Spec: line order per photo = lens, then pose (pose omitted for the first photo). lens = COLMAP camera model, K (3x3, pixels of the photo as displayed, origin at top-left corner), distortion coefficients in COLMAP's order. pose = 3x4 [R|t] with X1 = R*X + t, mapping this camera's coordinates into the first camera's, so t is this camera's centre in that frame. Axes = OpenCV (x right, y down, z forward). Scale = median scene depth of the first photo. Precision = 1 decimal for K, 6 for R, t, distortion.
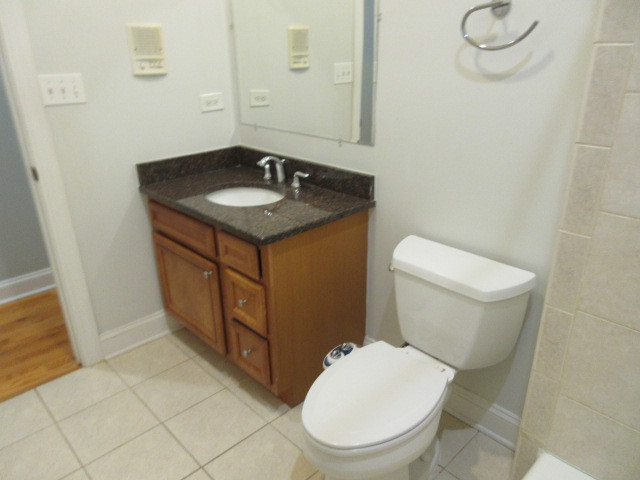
lens RADIAL K [[474.8, 0, 320.2], [0, 474.8, 241.5], [0, 0, 1]] dist [0.002882, -0.001672]
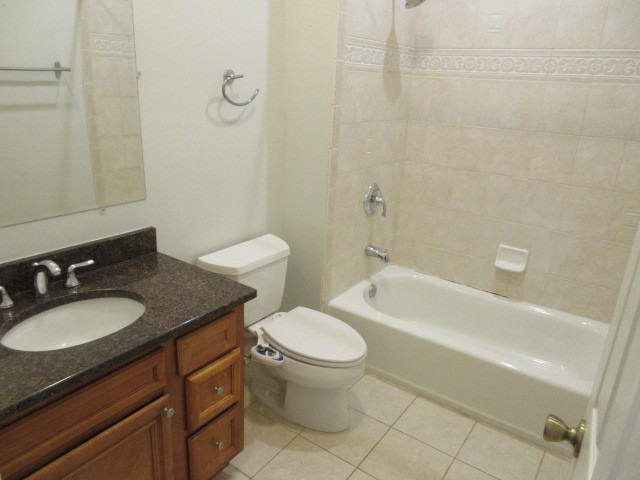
lens RADIAL K [[474.8, 0, 320.1], [0, 474.8, 238.6], [0, 0, 1]] dist [0.002882, -0.001672]
pose [[-0.194580, -0.308765, 0.931022, -1.004869], [0.329209, 0.873552, 0.358509, -0.401782], [-0.923991, 0.376260, -0.068328, 0.838044]]
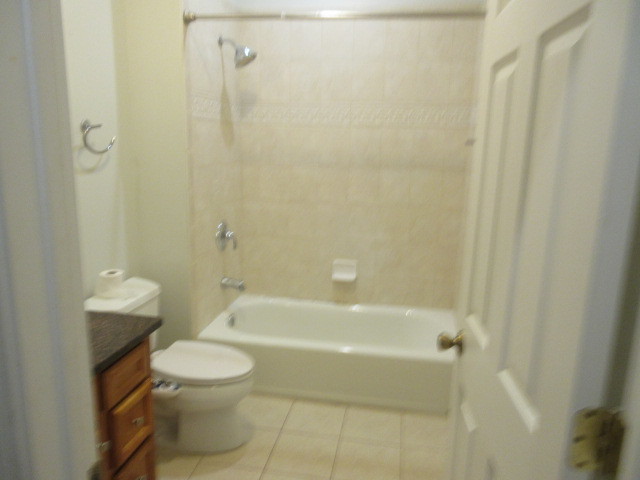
lens RADIAL K [[474.8, 0, 320.9], [0, 474.8, 241.0], [0, 0, 1]] dist [0.002882, -0.001672]
pose [[-0.594251, -0.165662, 0.787033, -1.102490], [0.291200, 0.867848, 0.402544, -0.466507], [-0.749712, 0.468396, -0.467479, 1.075971]]
